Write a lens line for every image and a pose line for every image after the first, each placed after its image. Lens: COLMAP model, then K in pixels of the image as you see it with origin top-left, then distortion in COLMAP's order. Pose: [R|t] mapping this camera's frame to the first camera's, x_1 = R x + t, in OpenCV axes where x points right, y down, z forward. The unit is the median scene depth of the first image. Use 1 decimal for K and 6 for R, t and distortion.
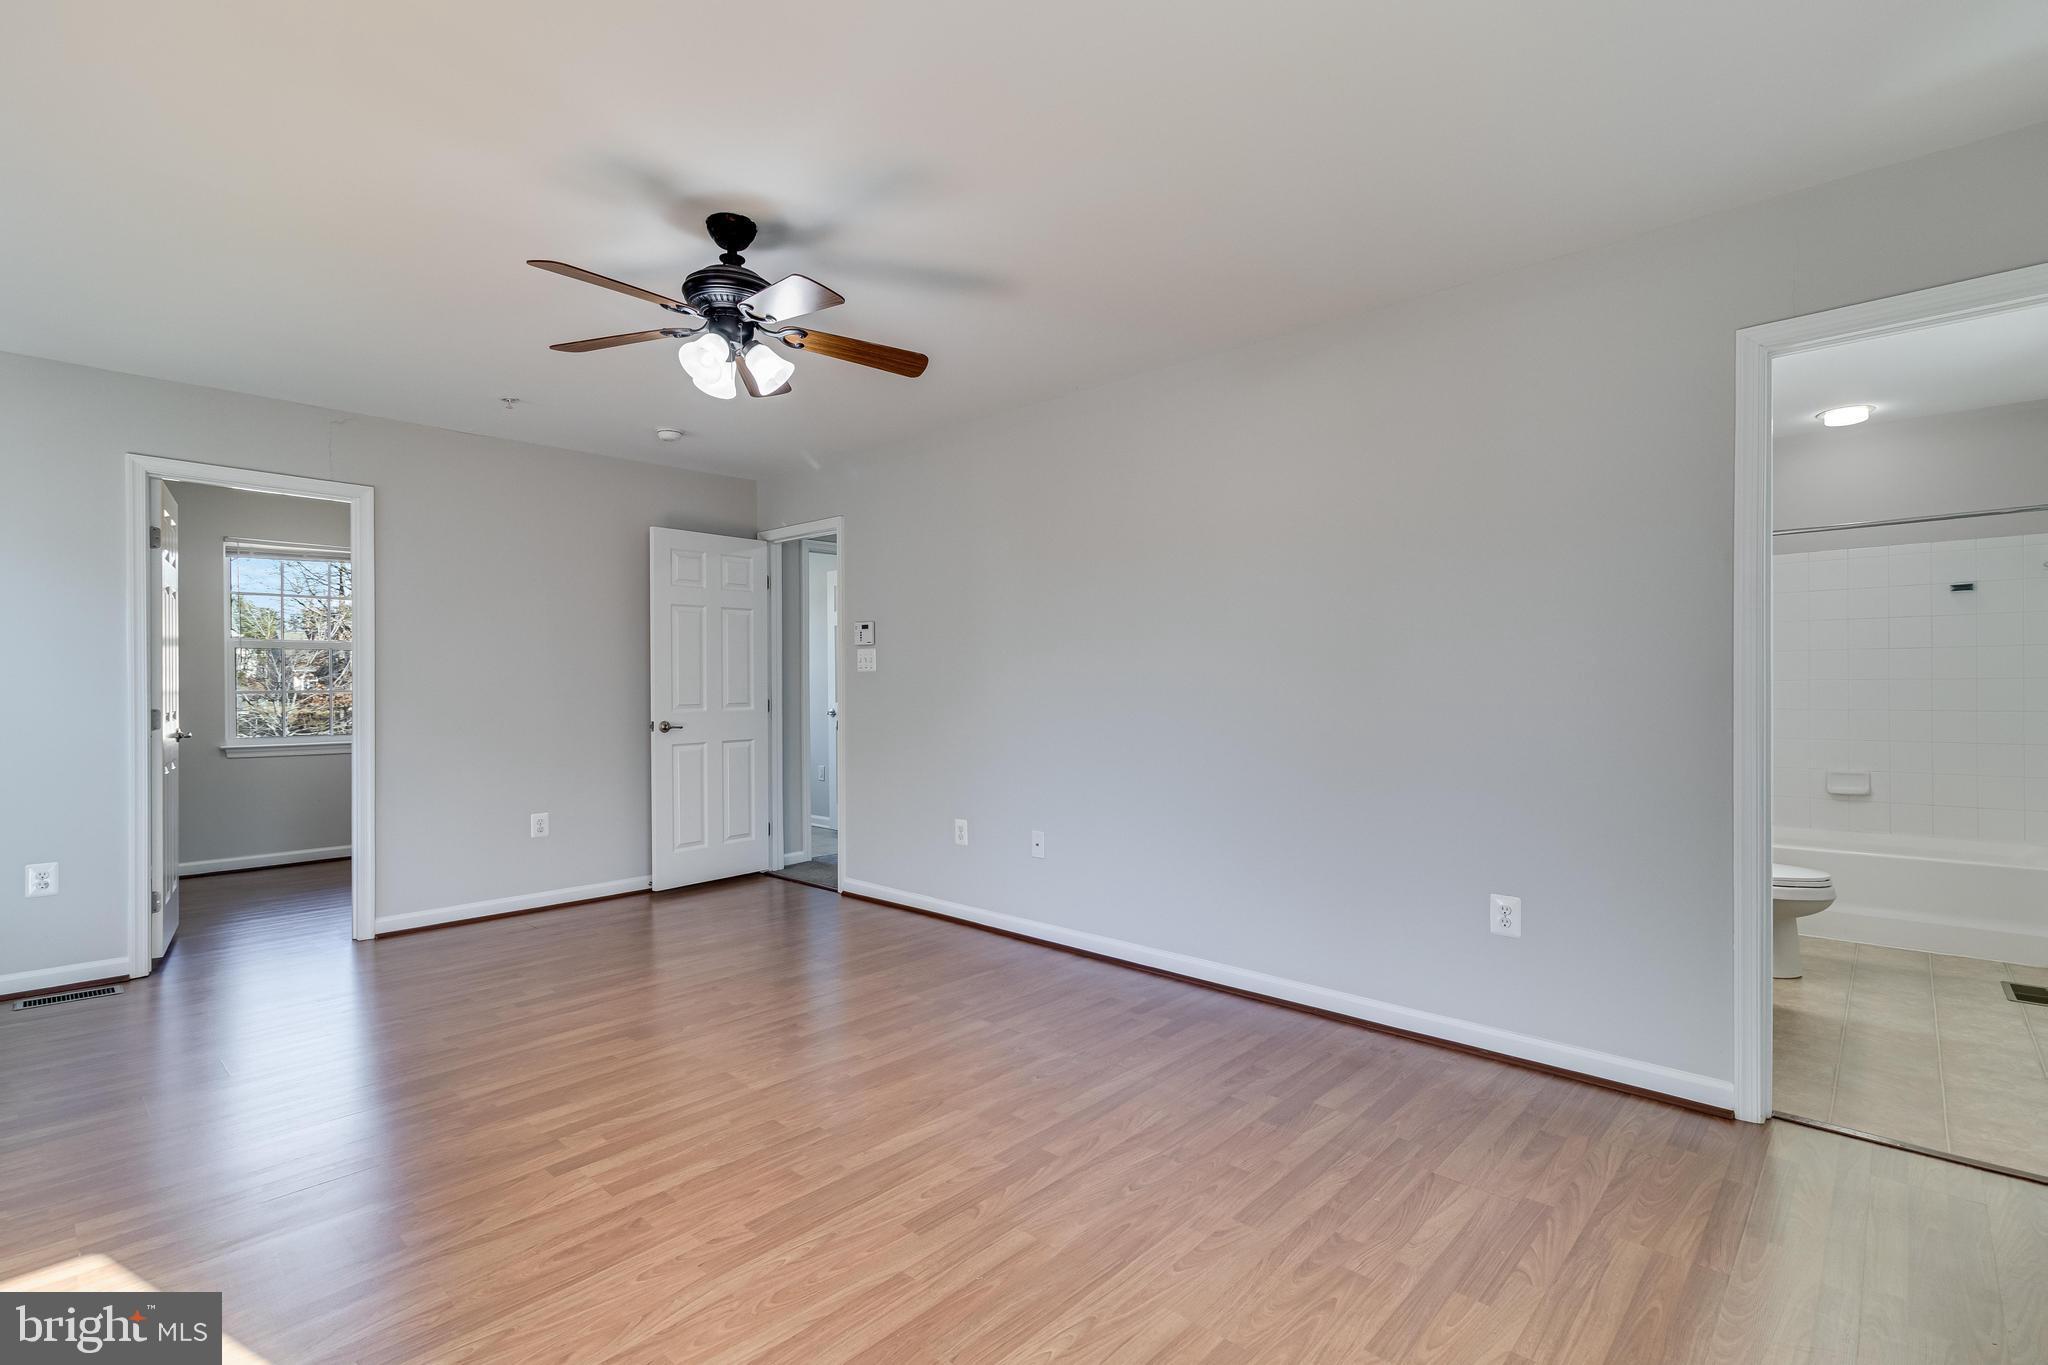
lens RADIAL K [[942.9, 0, 1027.3], [0, 942.9, 677.7], [0, 0, 1]] dist [0.001751, -0.000160]
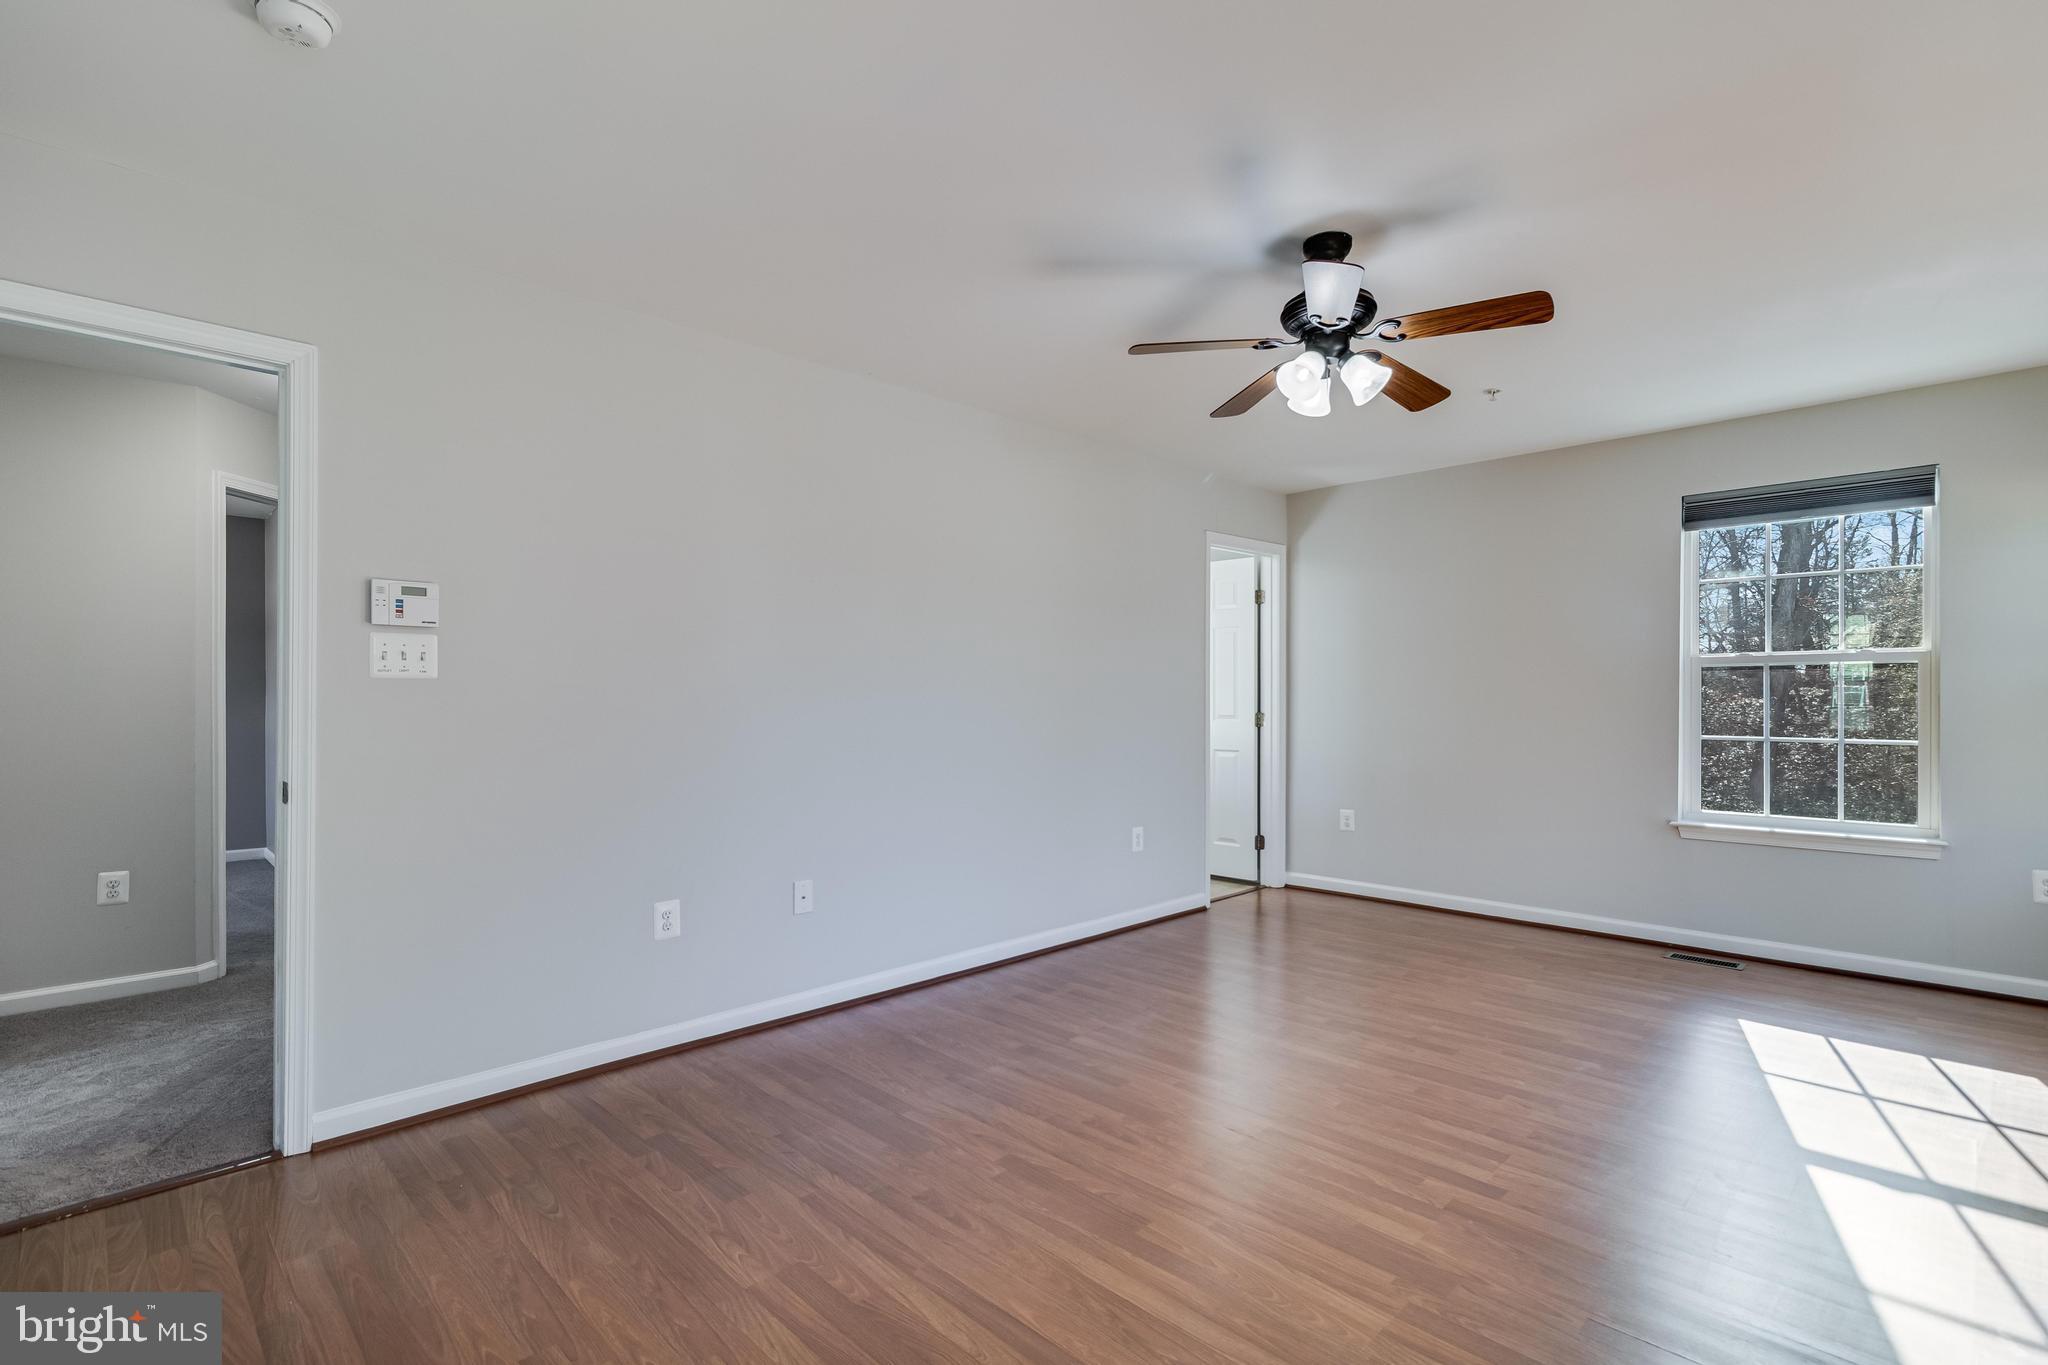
lens RADIAL K [[948.0, 0, 1018.5], [0, 948.0, 696.3], [0, 0, 1]] dist [-0.000870, -0.000495]
pose [[0.046090, 0.005014, 0.998925, -1.078169], [-0.005003, 0.999976, -0.004788, 0.006385], [-0.998925, -0.004777, 0.046114, 1.036361]]
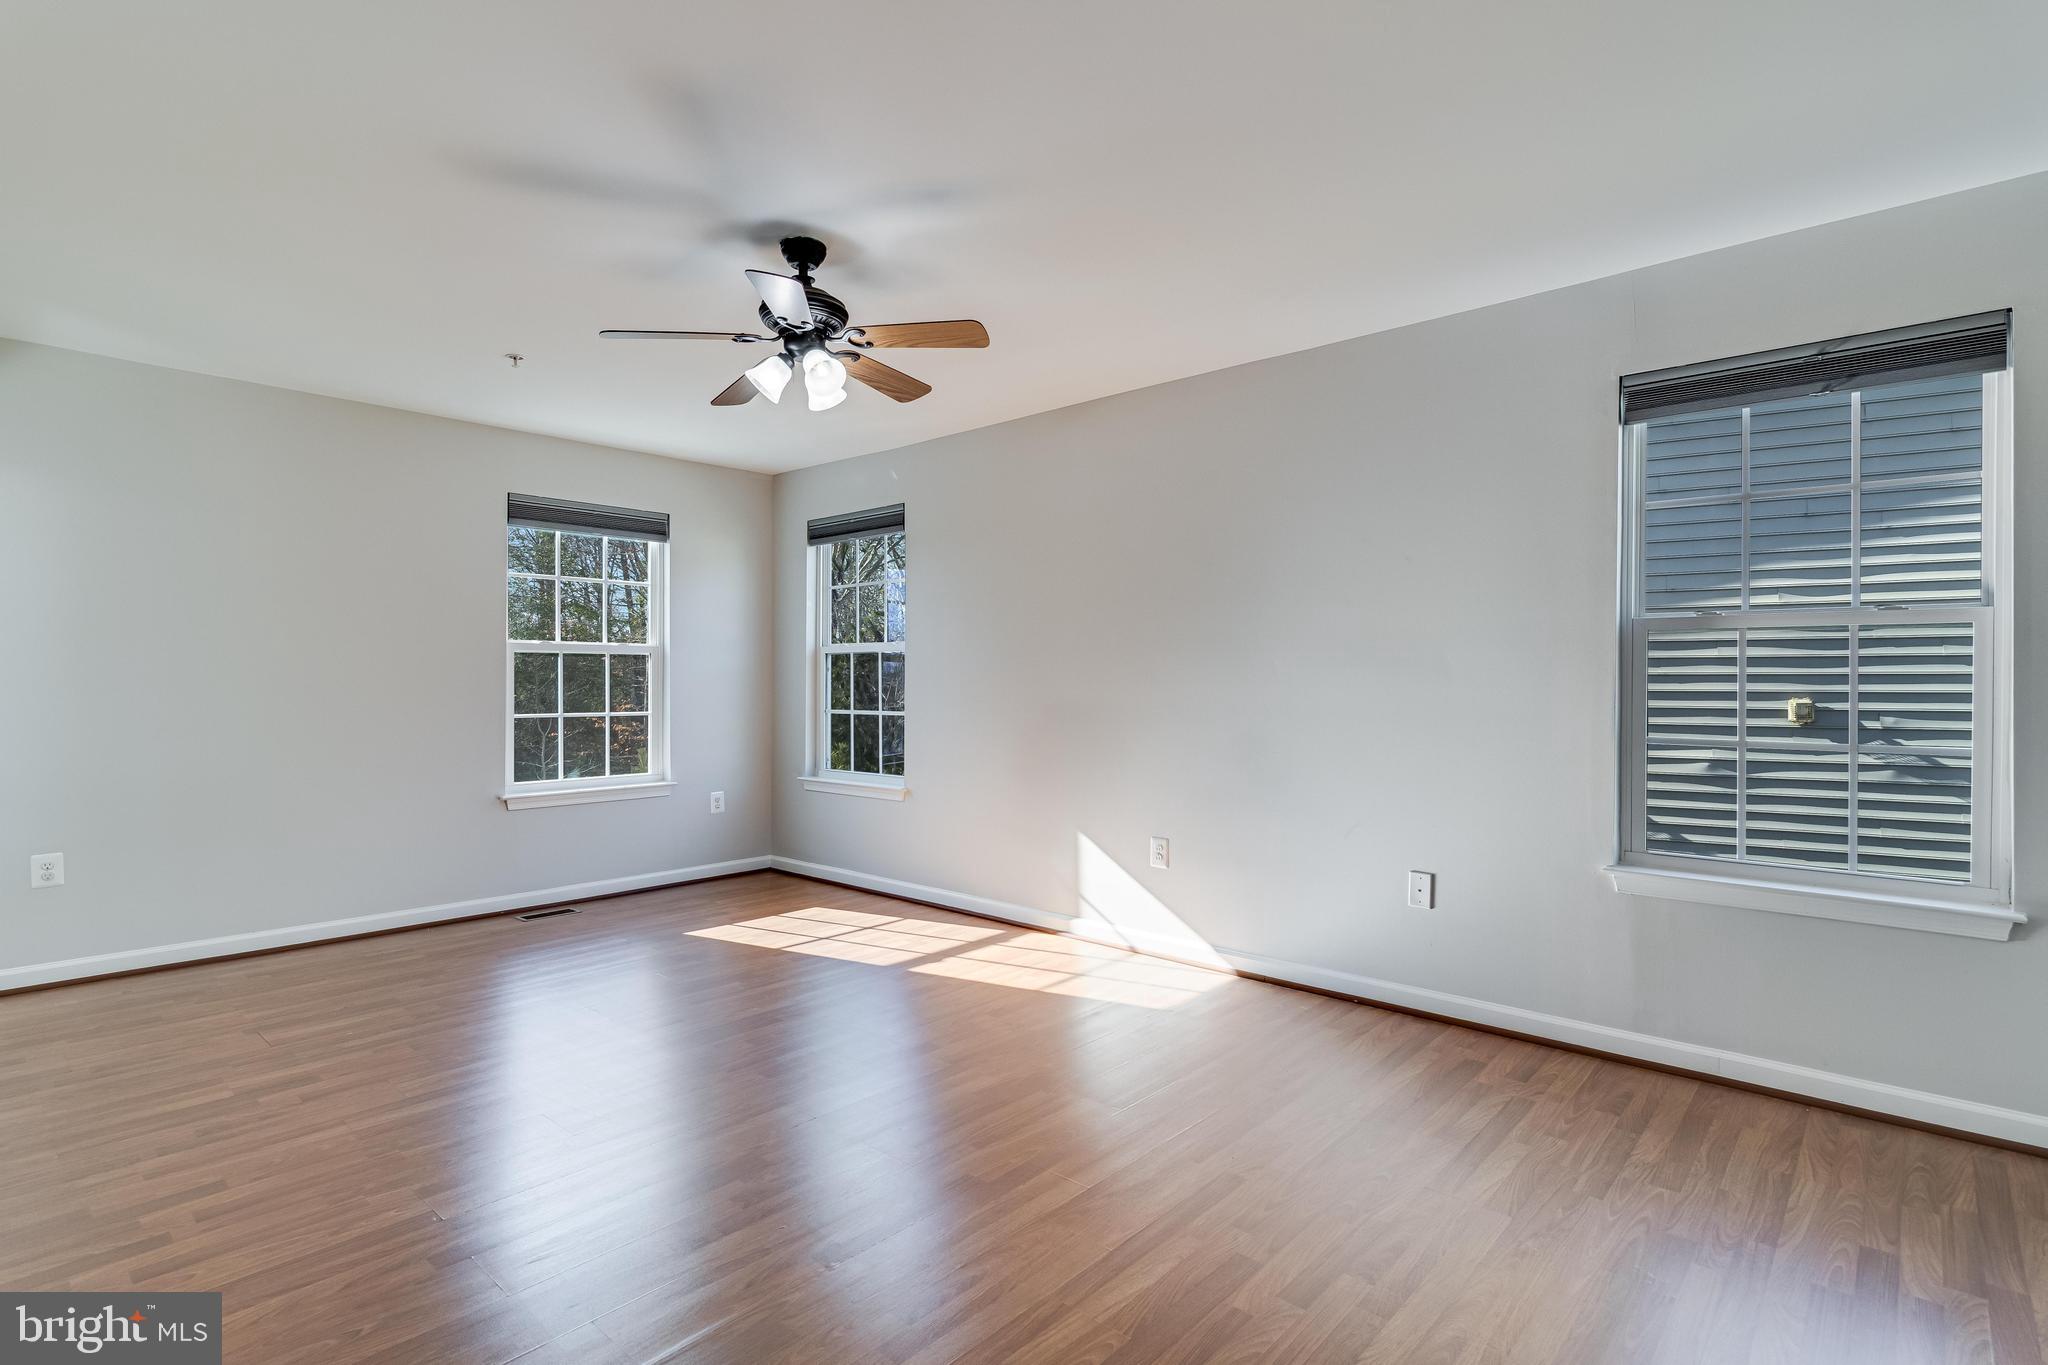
lens RADIAL K [[1009.2, 0, 1024.0], [0, 1009.2, 682.5], [0, 0, 1]] dist [-0.002035, -0.000451]
pose [[-0.999694, 0.002231, -0.024653, -0.429183], [0.002331, 0.999989, -0.004040, 0.009202], [0.024644, -0.004096, -0.999688, 1.729943]]
